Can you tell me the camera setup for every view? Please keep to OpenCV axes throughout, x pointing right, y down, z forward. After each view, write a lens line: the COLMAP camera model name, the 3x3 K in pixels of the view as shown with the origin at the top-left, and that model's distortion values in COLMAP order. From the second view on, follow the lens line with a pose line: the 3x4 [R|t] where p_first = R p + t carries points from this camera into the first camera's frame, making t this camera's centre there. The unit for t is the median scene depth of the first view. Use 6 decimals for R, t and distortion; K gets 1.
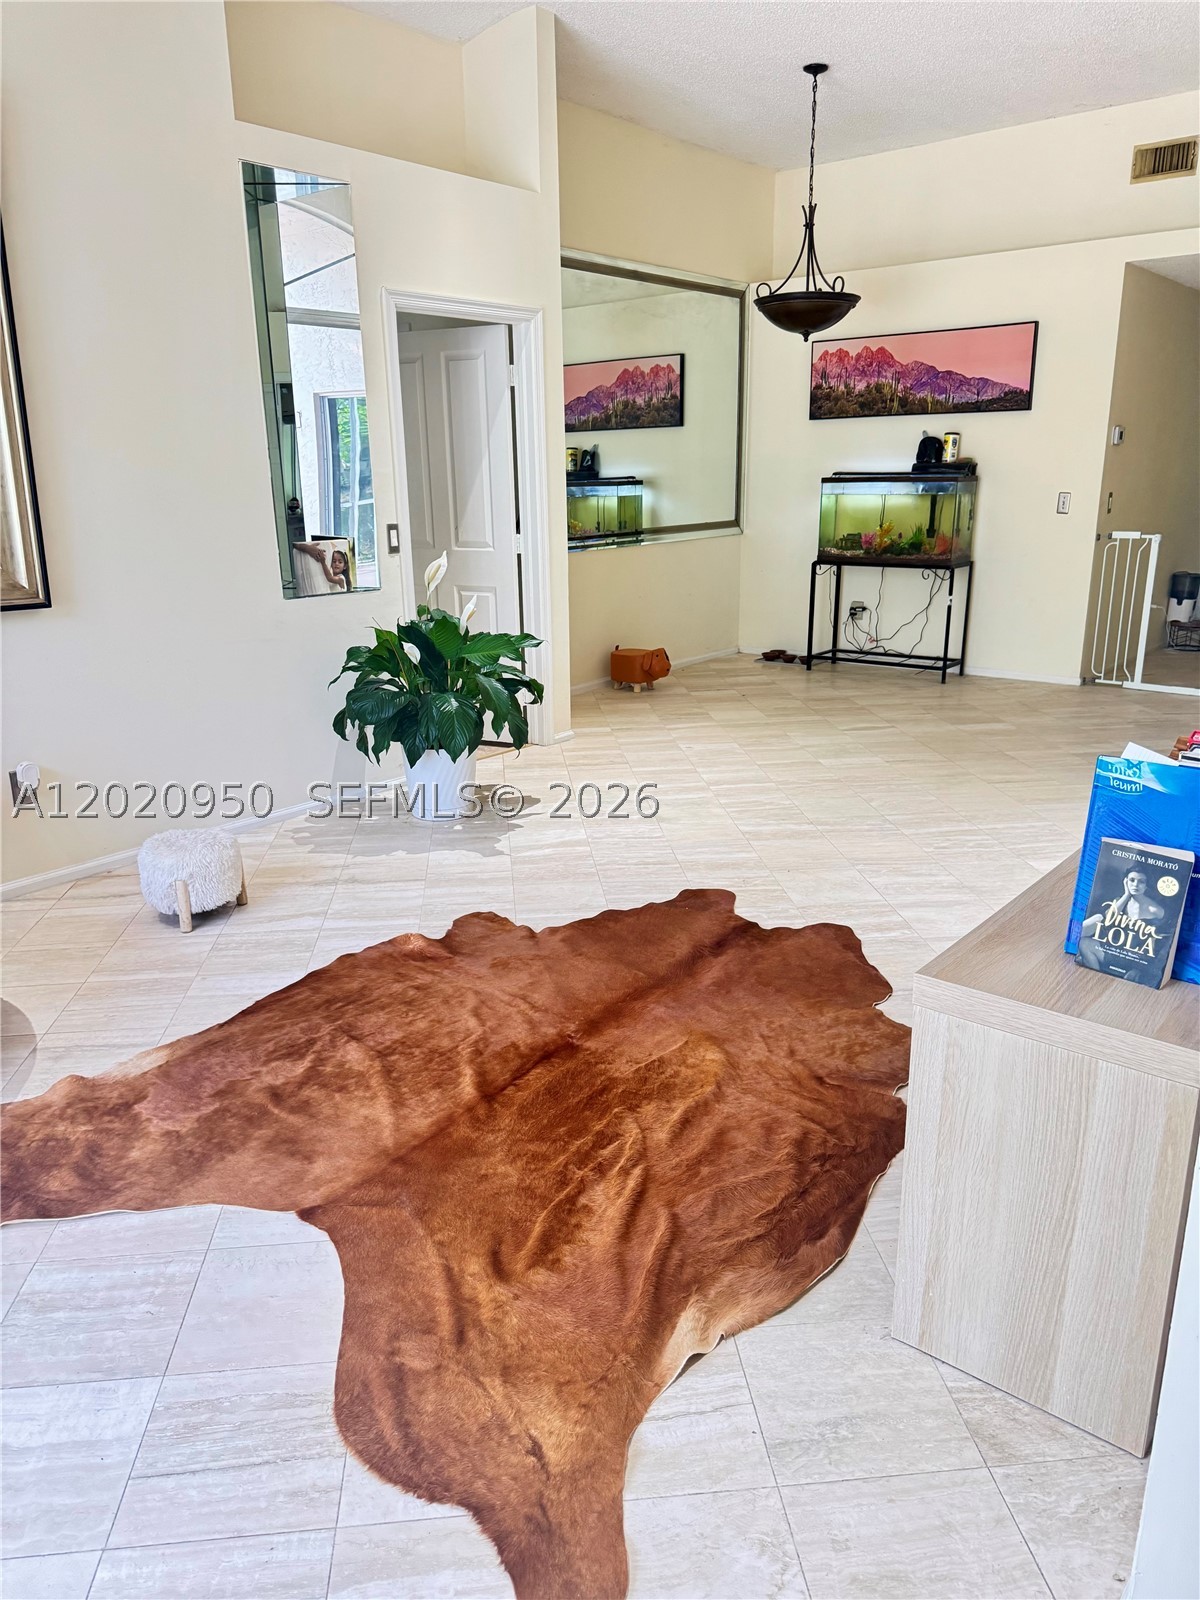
lens RADIAL K [[1146.1, 0, 600.0], [0, 1146.1, 800.0], [0, 0, 1]] dist [0.172663, -0.323088]
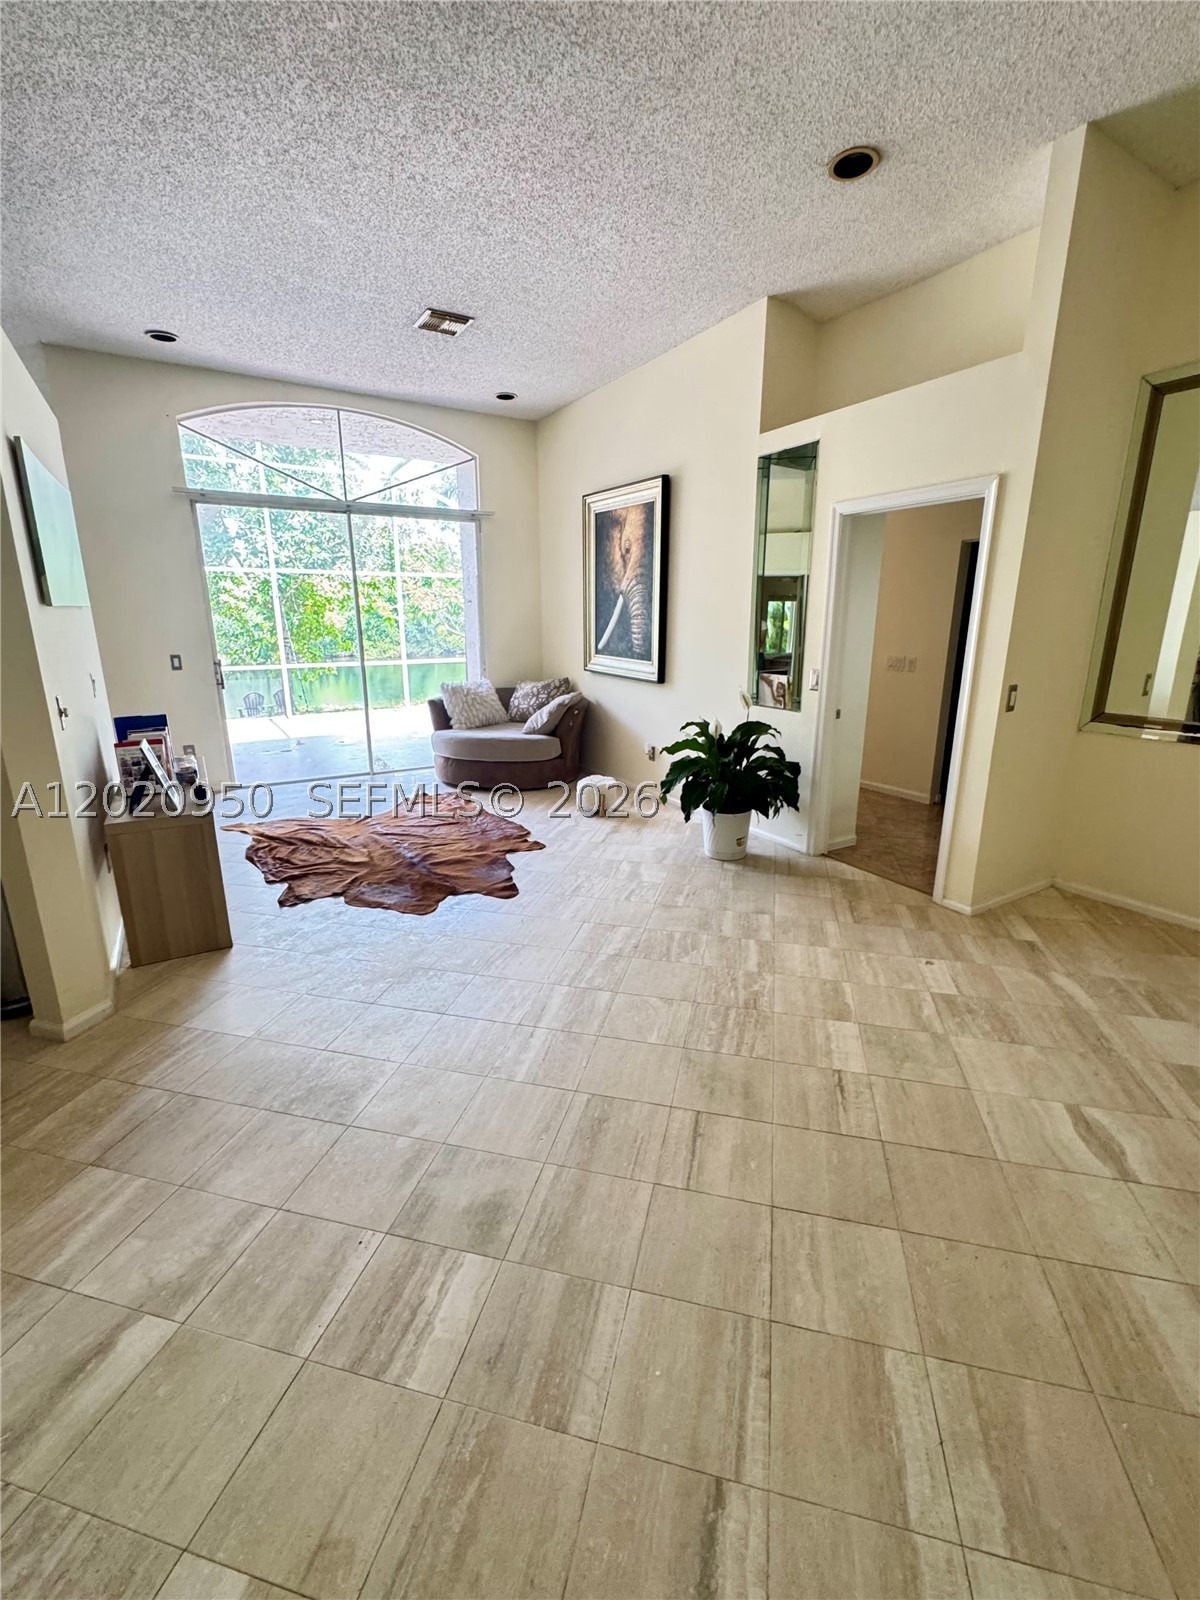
lens RADIAL K [[682.2, 0, 600.0], [0, 682.2, 800.0], [0, 0, 1]] dist [0.000840, 0.000029]
pose [[-0.329920, 0.253467, -0.909344, 0.728263], [-0.277024, 0.894874, 0.349941, -0.328569], [0.902447, 0.367363, -0.225020, 1.054696]]
